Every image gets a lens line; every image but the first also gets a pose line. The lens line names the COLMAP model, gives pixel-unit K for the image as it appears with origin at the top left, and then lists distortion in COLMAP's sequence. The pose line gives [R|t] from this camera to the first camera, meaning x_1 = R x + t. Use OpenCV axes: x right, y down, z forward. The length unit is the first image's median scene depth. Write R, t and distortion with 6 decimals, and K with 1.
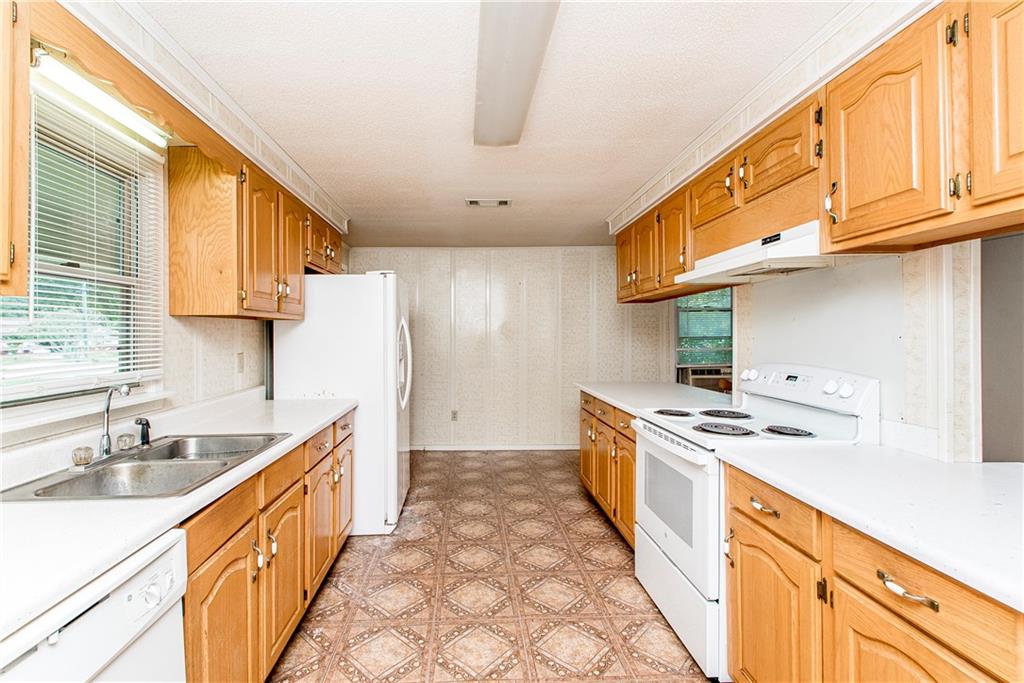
lens RADIAL K [[473.6, 0, 508.6], [0, 473.6, 335.2], [0, 0, 1]] dist [0.005665, -0.000982]
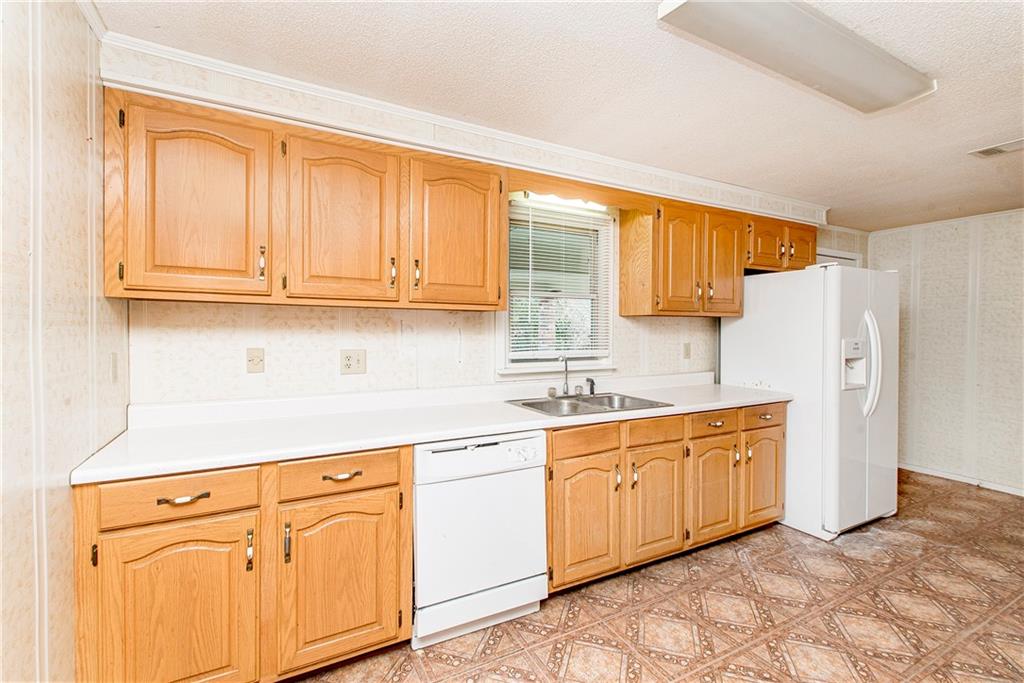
lens RADIAL K [[473.6, 0, 511.1], [0, 473.6, 341.3], [0, 0, 1]] dist [0.005665, -0.000982]
pose [[0.414788, 0.035843, -0.909212, 0.368212], [-0.011404, 0.999350, 0.034193, -0.005861], [0.909846, -0.003814, 0.414928, 0.032954]]
